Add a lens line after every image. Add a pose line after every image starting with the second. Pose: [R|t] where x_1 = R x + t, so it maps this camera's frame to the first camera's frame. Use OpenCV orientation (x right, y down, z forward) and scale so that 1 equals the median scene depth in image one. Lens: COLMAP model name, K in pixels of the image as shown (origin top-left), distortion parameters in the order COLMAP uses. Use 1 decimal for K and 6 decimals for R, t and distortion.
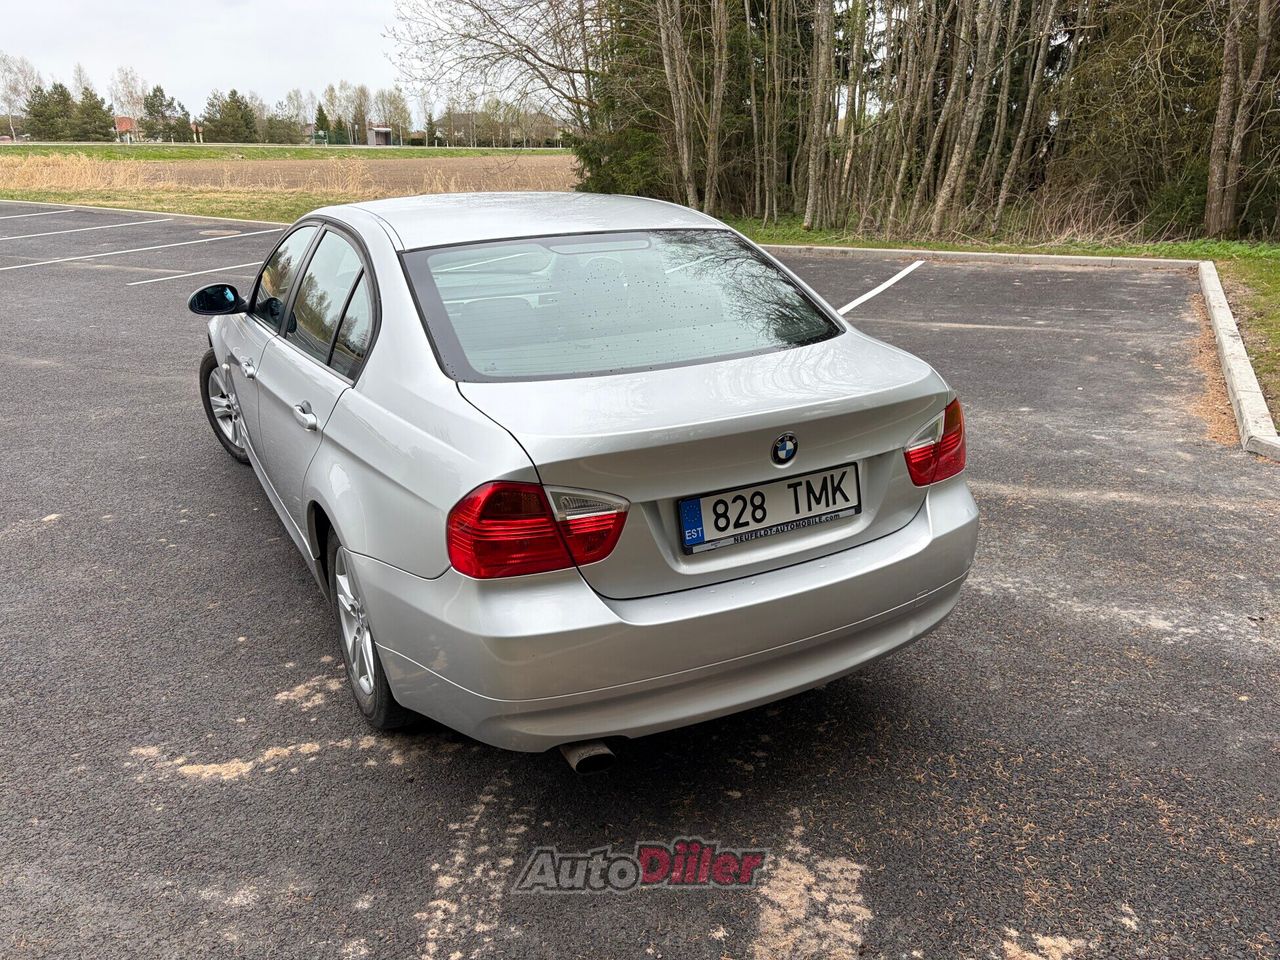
lens RADIAL K [[988.2, 0, 652.5], [0, 988.2, 476.2], [0, 0, 1]] dist [0.050652, -0.046027]
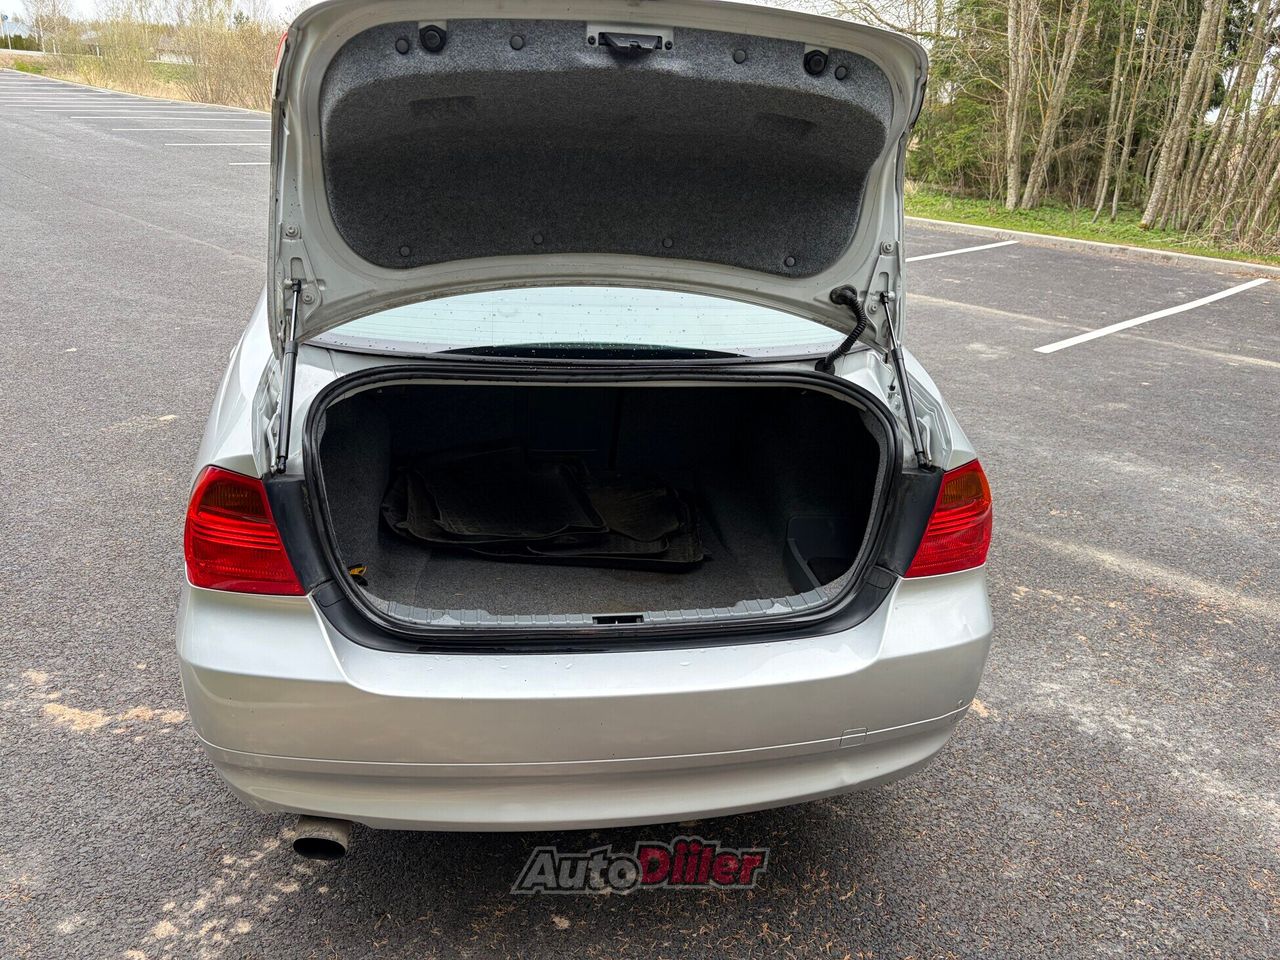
lens RADIAL K [[988.2, 0, 636.9], [0, 988.2, 480.7], [0, 0, 1]] dist [0.050652, -0.046027]
pose [[0.936040, 0.181886, -0.301242, 0.171705], [-0.171966, 0.983312, 0.059368, -0.038542], [0.307013, -0.003768, 0.951698, 0.164782]]
